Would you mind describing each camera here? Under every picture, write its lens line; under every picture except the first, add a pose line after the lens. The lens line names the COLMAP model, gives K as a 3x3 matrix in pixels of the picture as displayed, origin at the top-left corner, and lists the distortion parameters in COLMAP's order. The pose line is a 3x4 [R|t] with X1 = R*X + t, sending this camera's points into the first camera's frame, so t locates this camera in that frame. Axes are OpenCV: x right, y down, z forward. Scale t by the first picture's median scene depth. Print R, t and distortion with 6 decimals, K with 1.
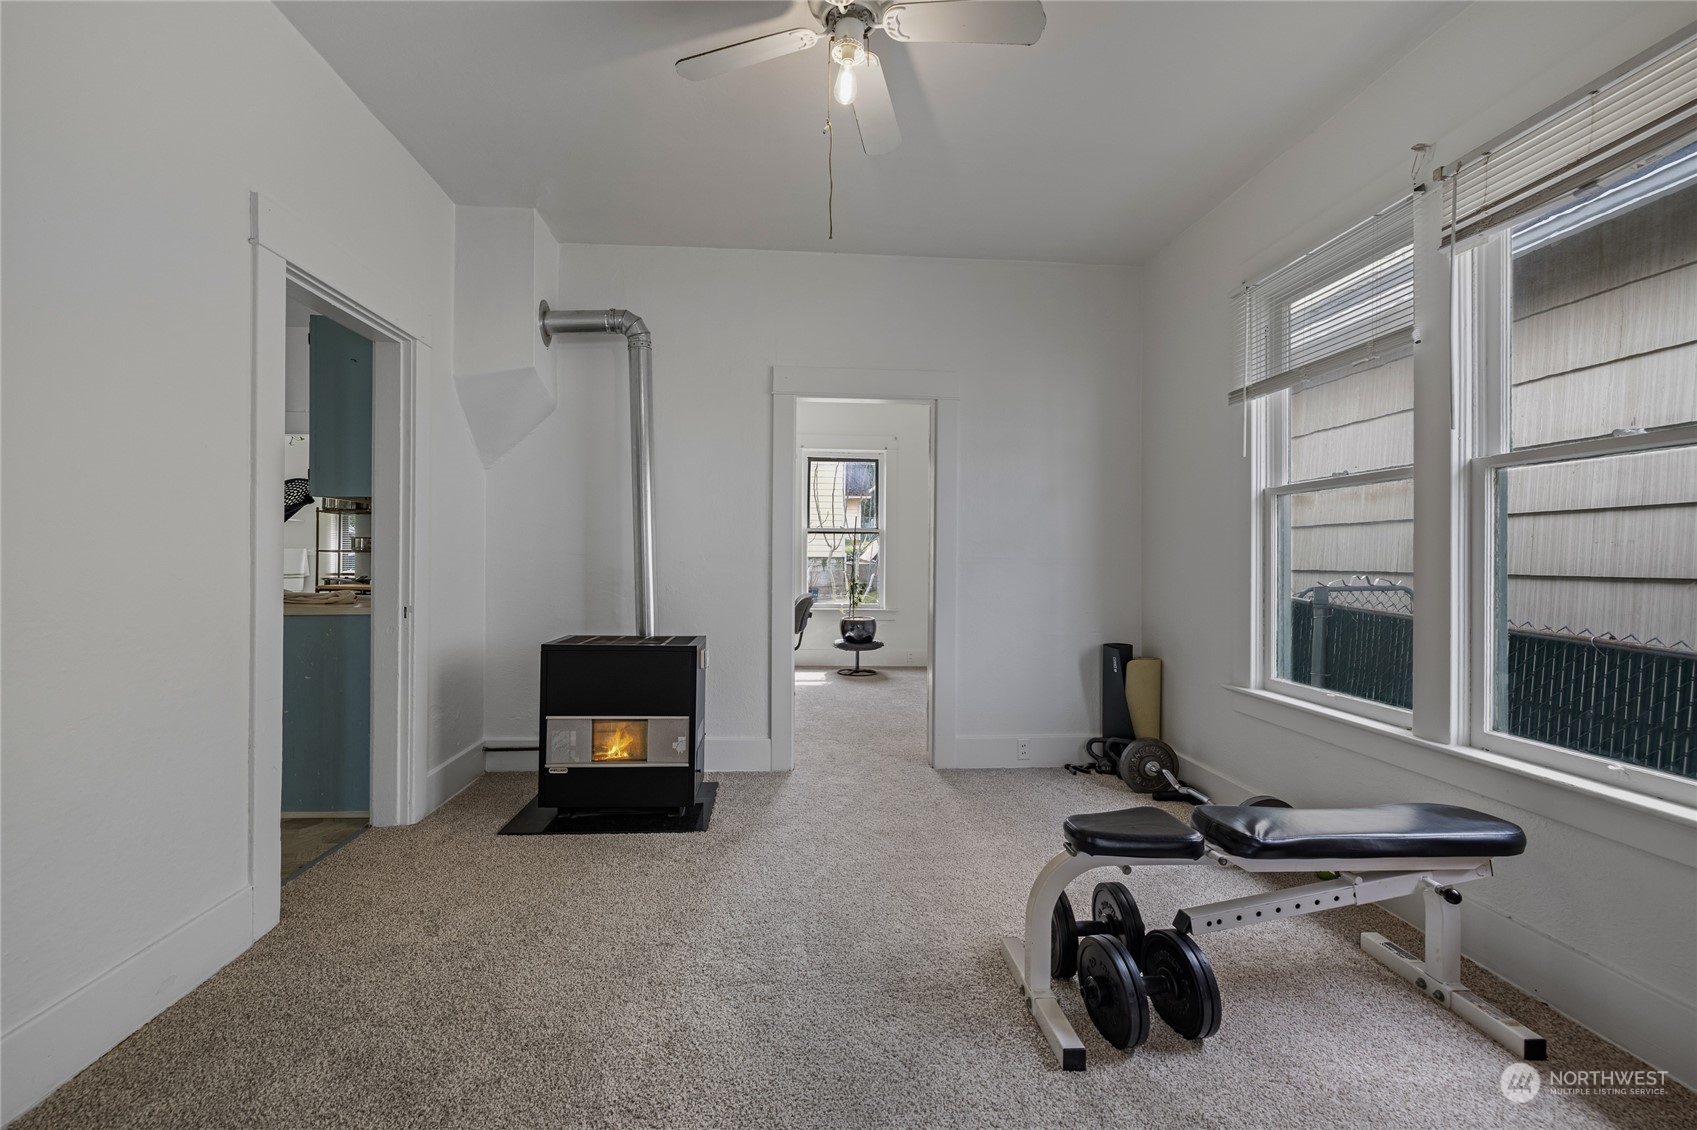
lens RADIAL K [[717.2, 0, 829.8], [0, 717.2, 557.5], [0, 0, 1]] dist [-0.000148, 0.001244]
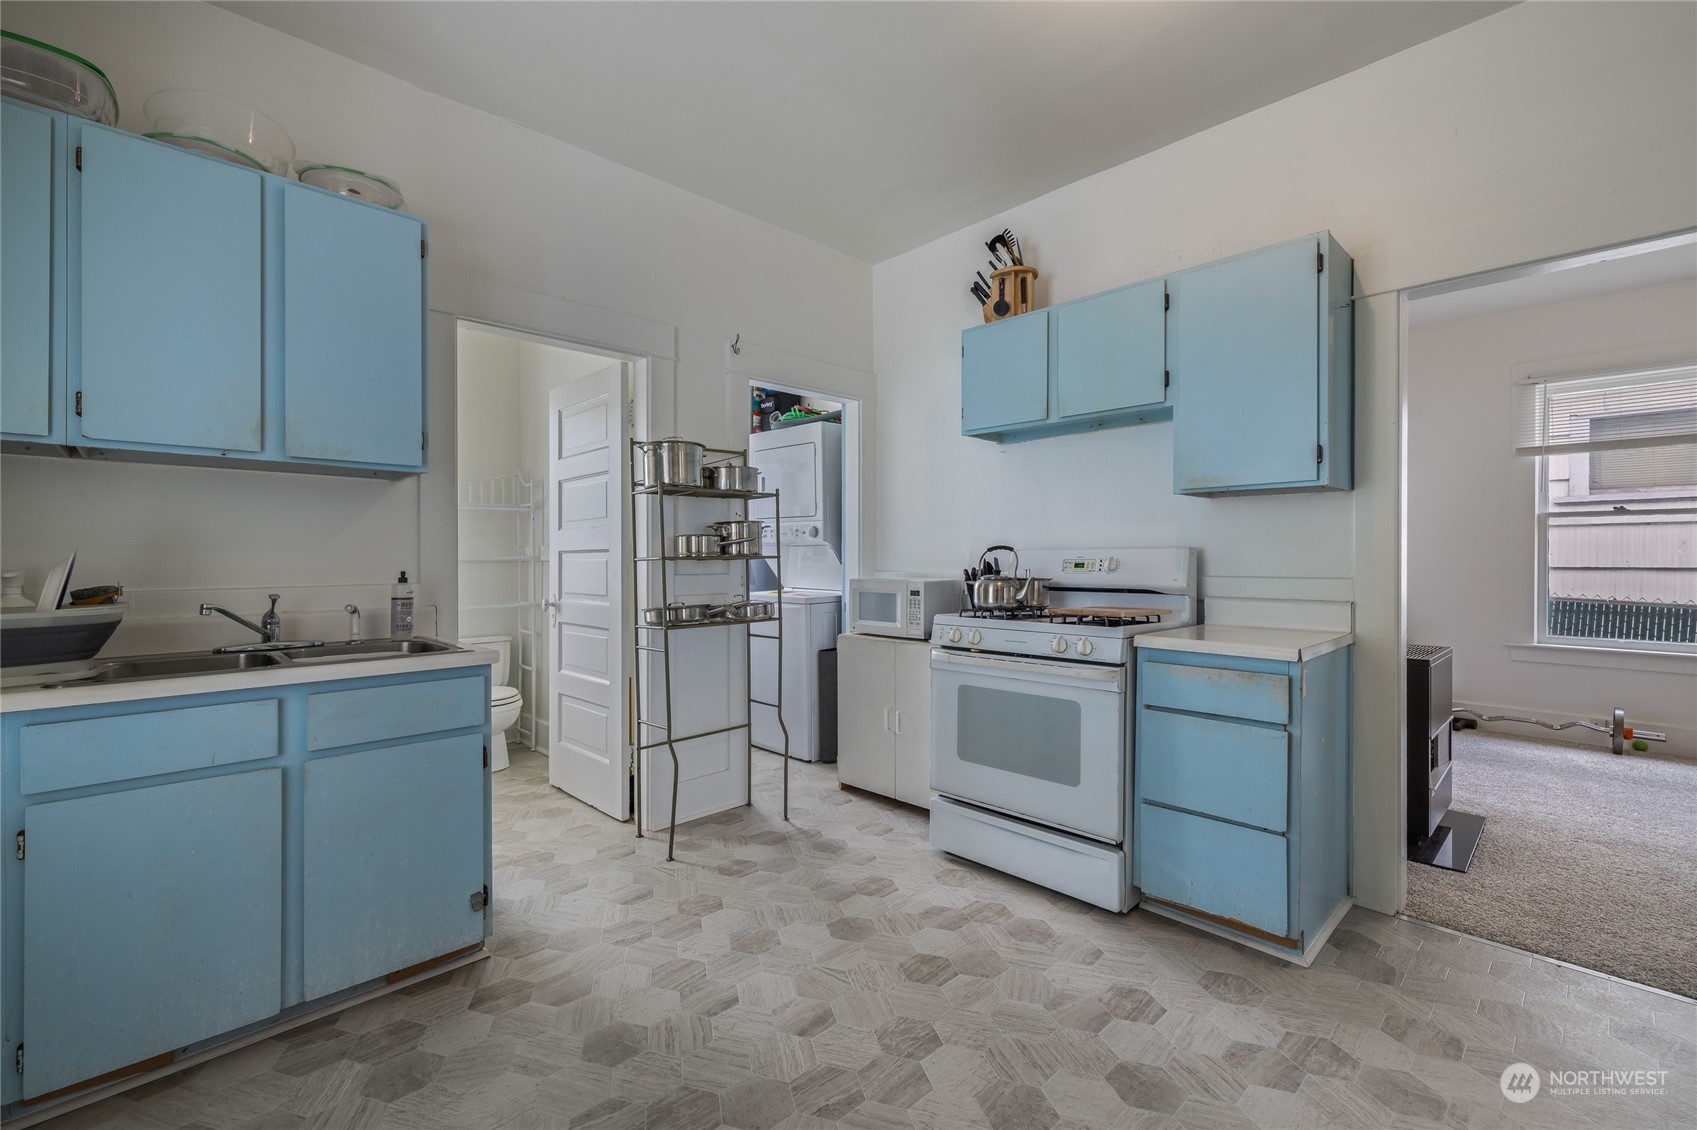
lens RADIAL K [[717.2, 0, 840.1], [0, 717.2, 571.7], [0, 0, 1]] dist [-0.000148, 0.001244]
pose [[0.766885, -0.023568, 0.641352, -1.316838], [0.009721, 0.999637, 0.025110, -0.022990], [-0.641711, -0.013022, 0.766836, 0.669025]]
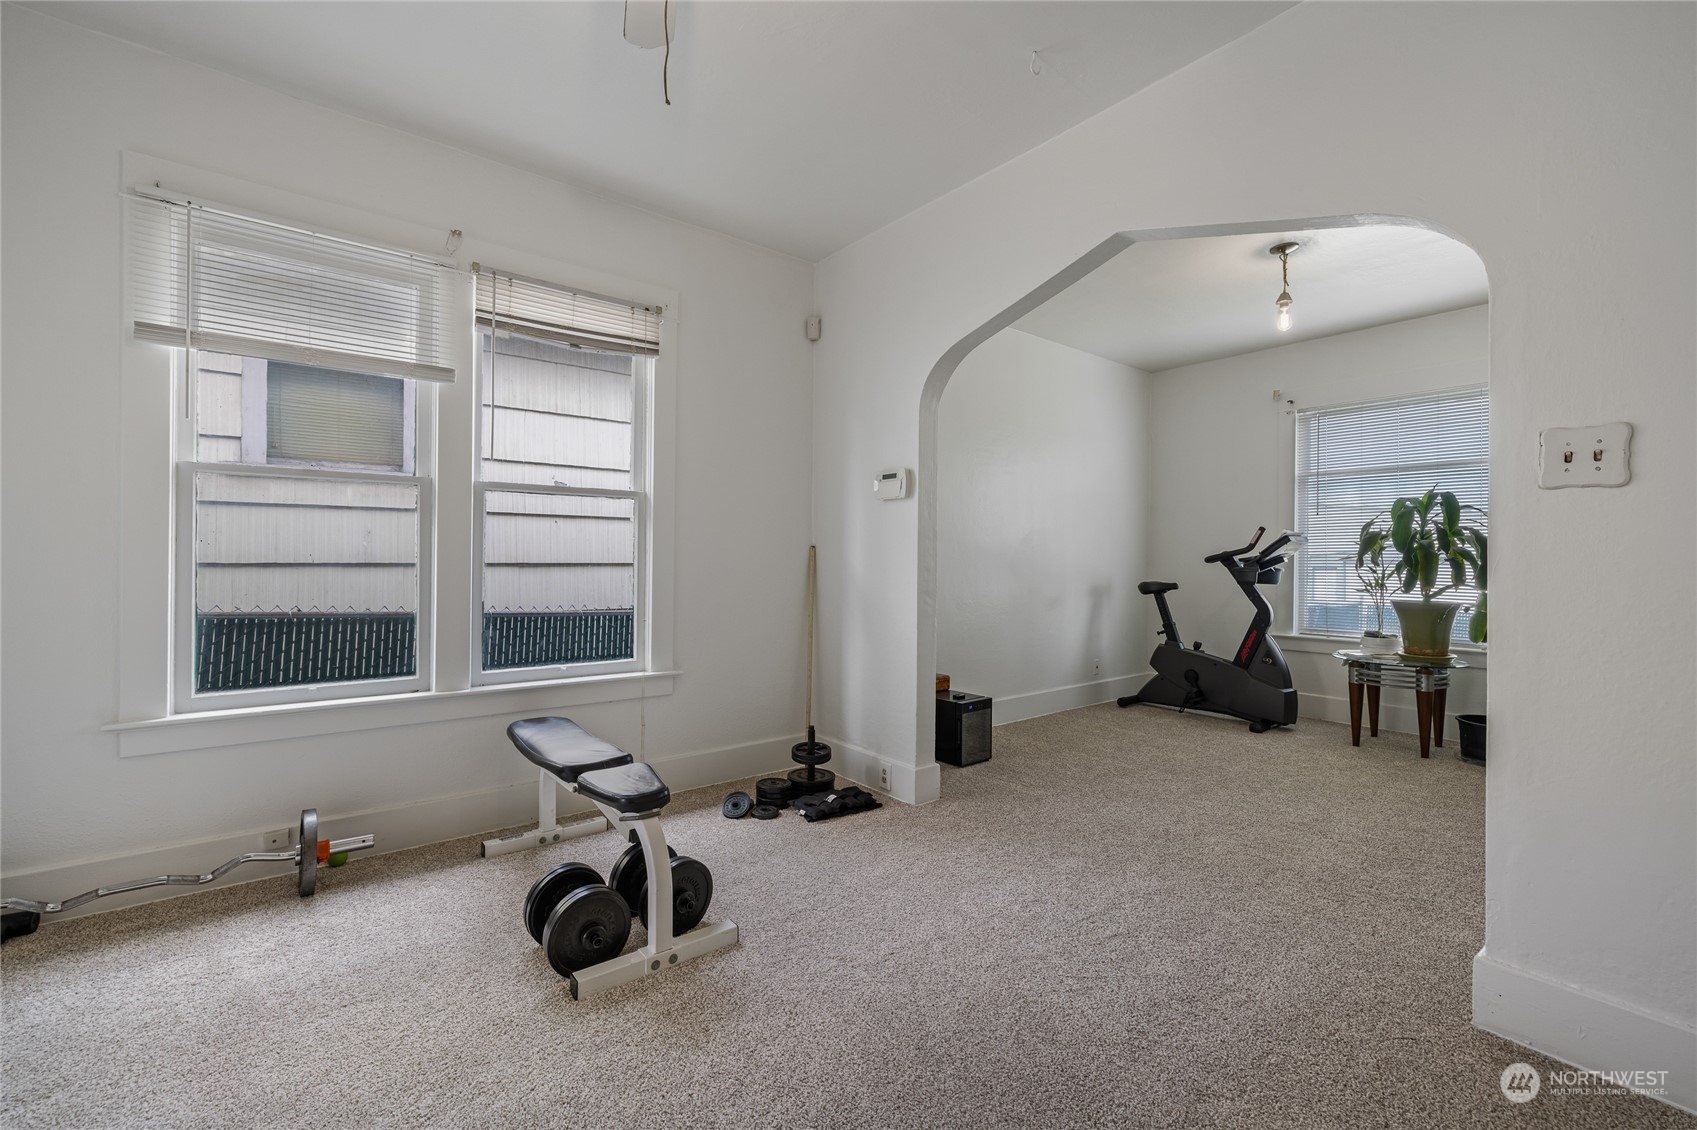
lens RADIAL K [[717.2, 0, 830.2], [0, 717.2, 554.3], [0, 0, 1]] dist [-0.000148, 0.001244]
pose [[-0.558311, -0.010882, 0.829561, -0.391011], [-0.014372, 0.999891, 0.003444, -0.005112], [-0.829507, -0.010000, -0.558406, 0.724146]]
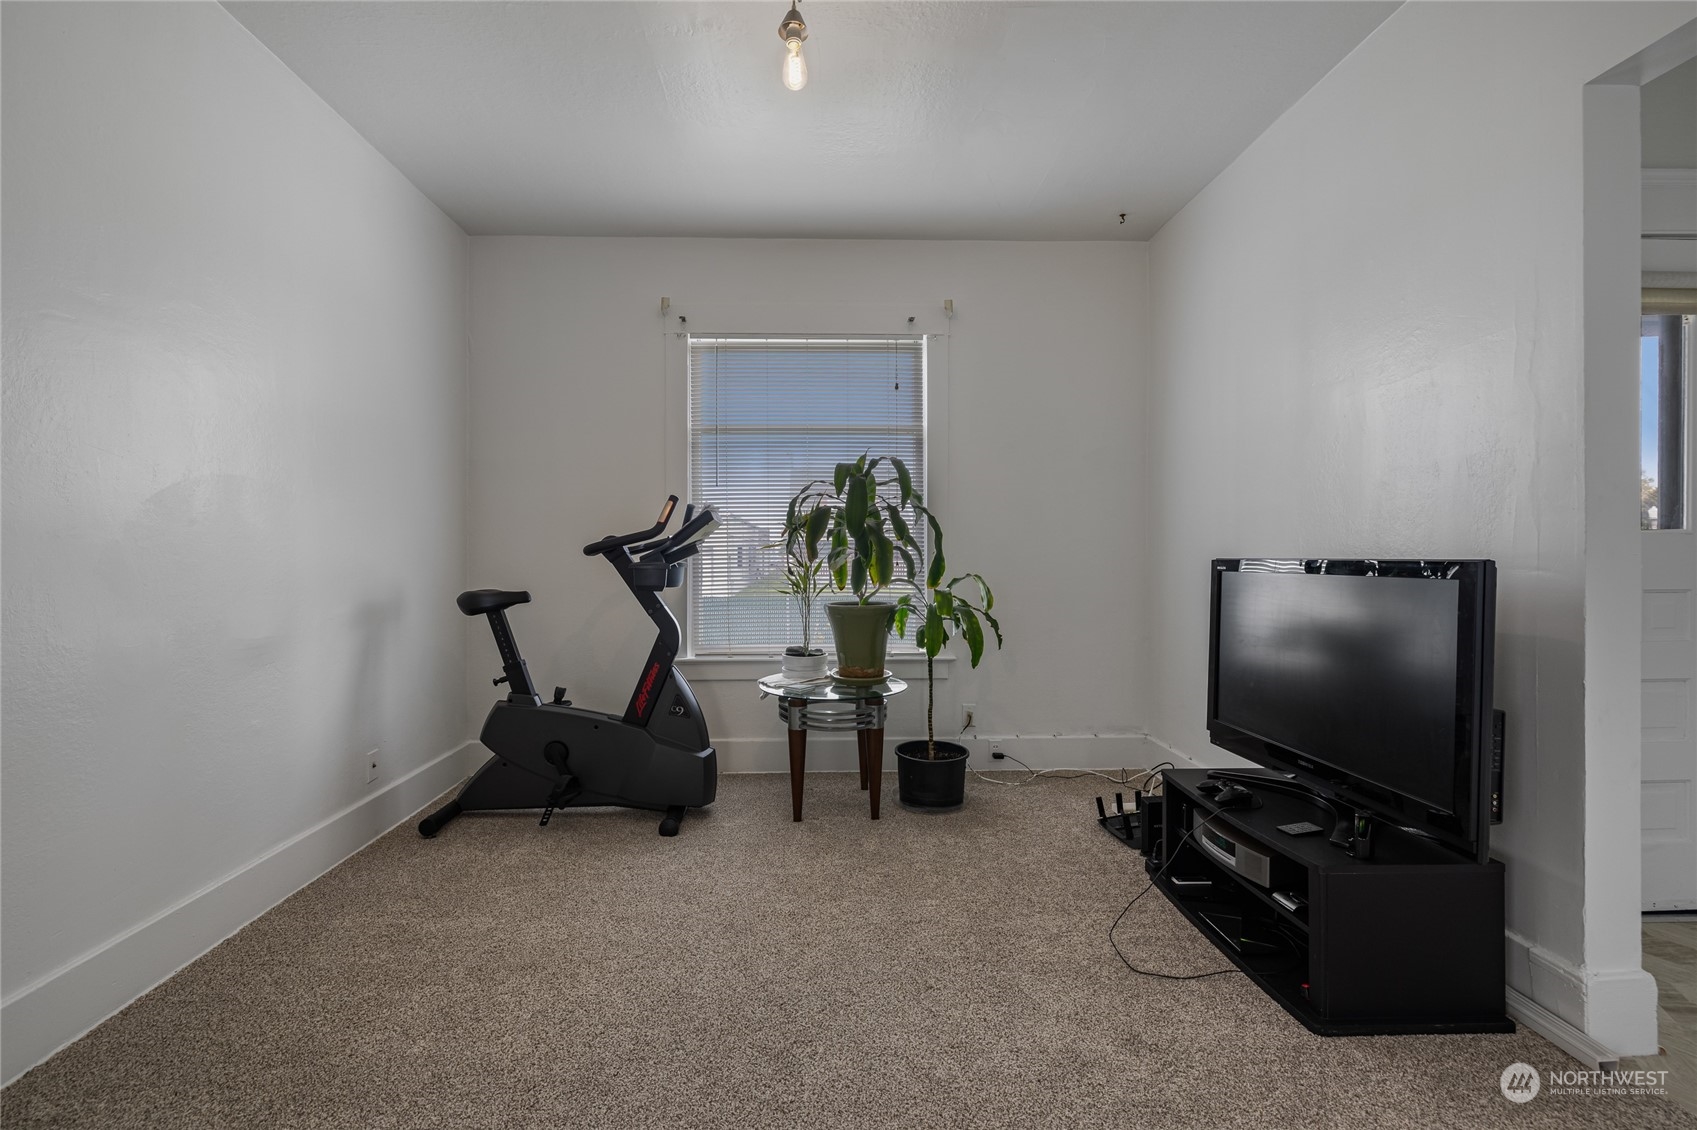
lens RADIAL K [[717.2, 0, 830.6], [0, 717.2, 554.0], [0, 0, 1]] dist [-0.000148, 0.001244]
pose [[-0.999041, -0.009135, 0.042824, 0.061786], [-0.009119, 0.999958, 0.000589, 0.001118], [-0.042827, 0.000198, -0.999082, 0.109681]]
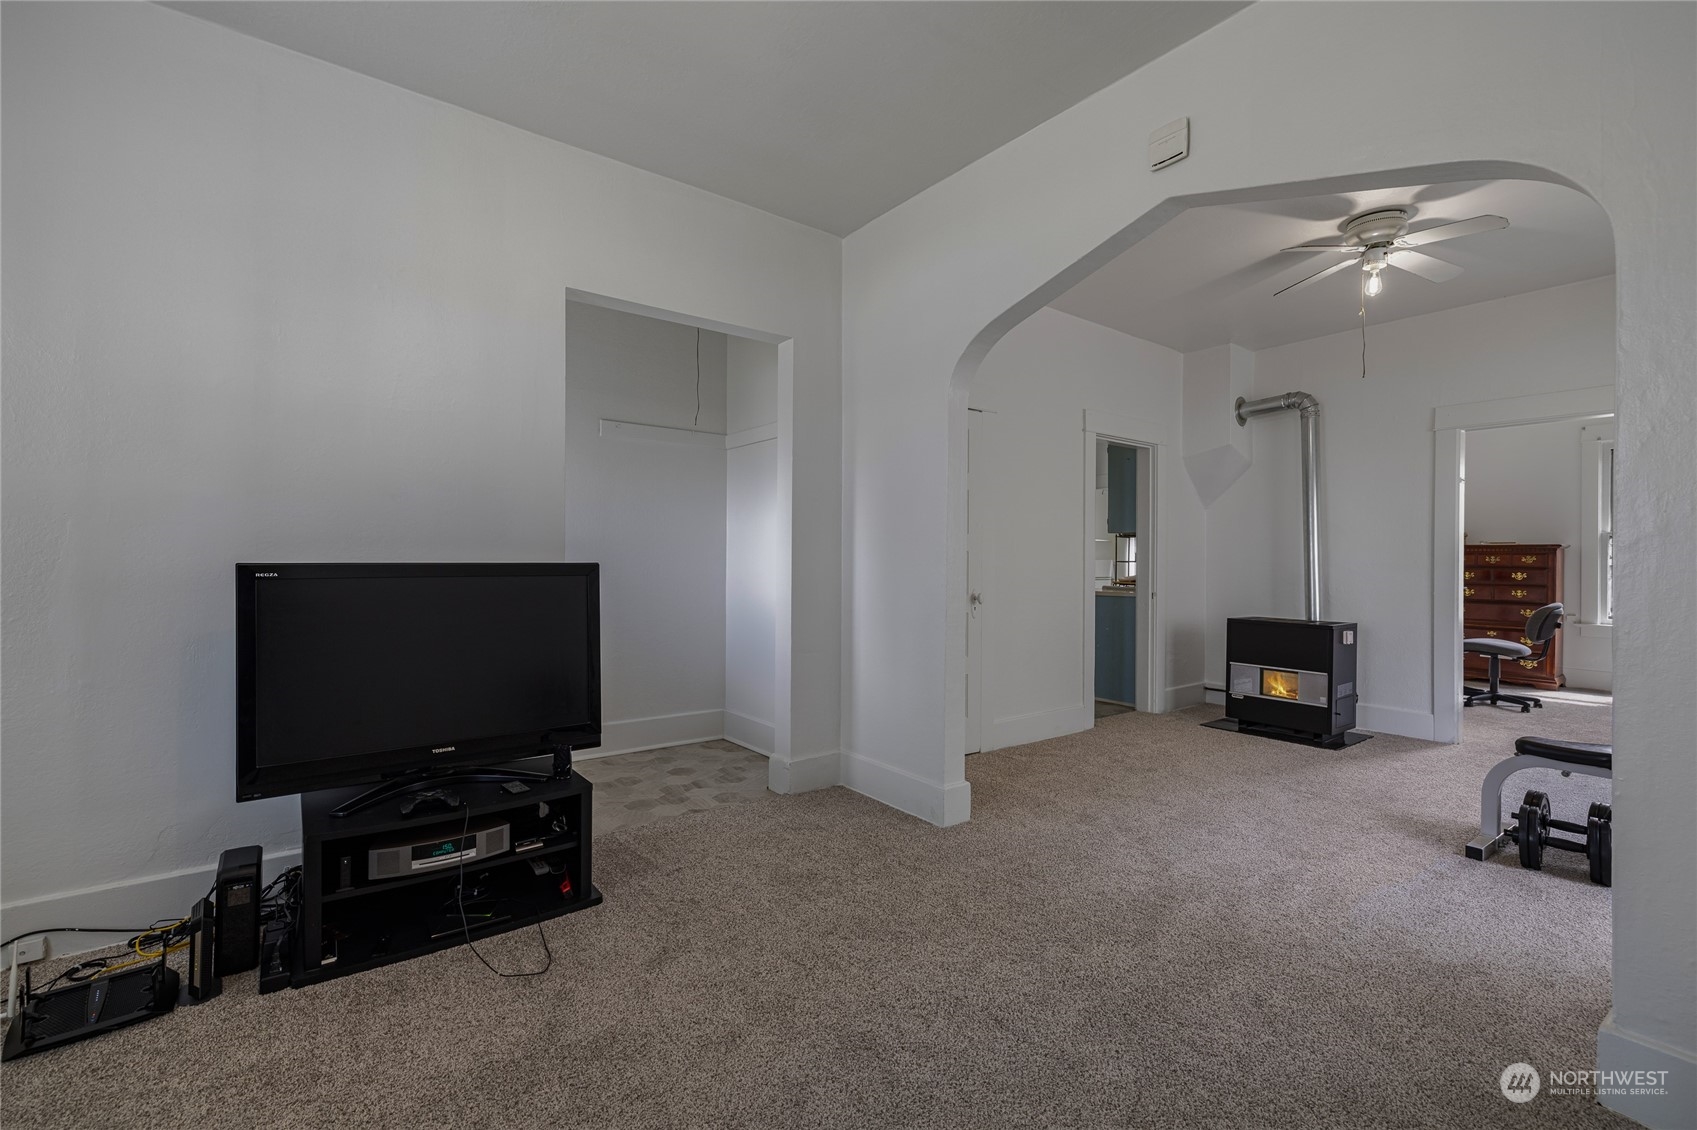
lens RADIAL K [[733.2, 0, 841.6], [0, 733.2, 562.2], [0, 0, 1]] dist [0.004461, 0.001938]
pose [[0.545434, -0.003837, -0.838145, 0.450509], [-0.002688, 0.999976, -0.006327, 0.004940], [0.838150, 0.005704, 0.545411, -0.565136]]
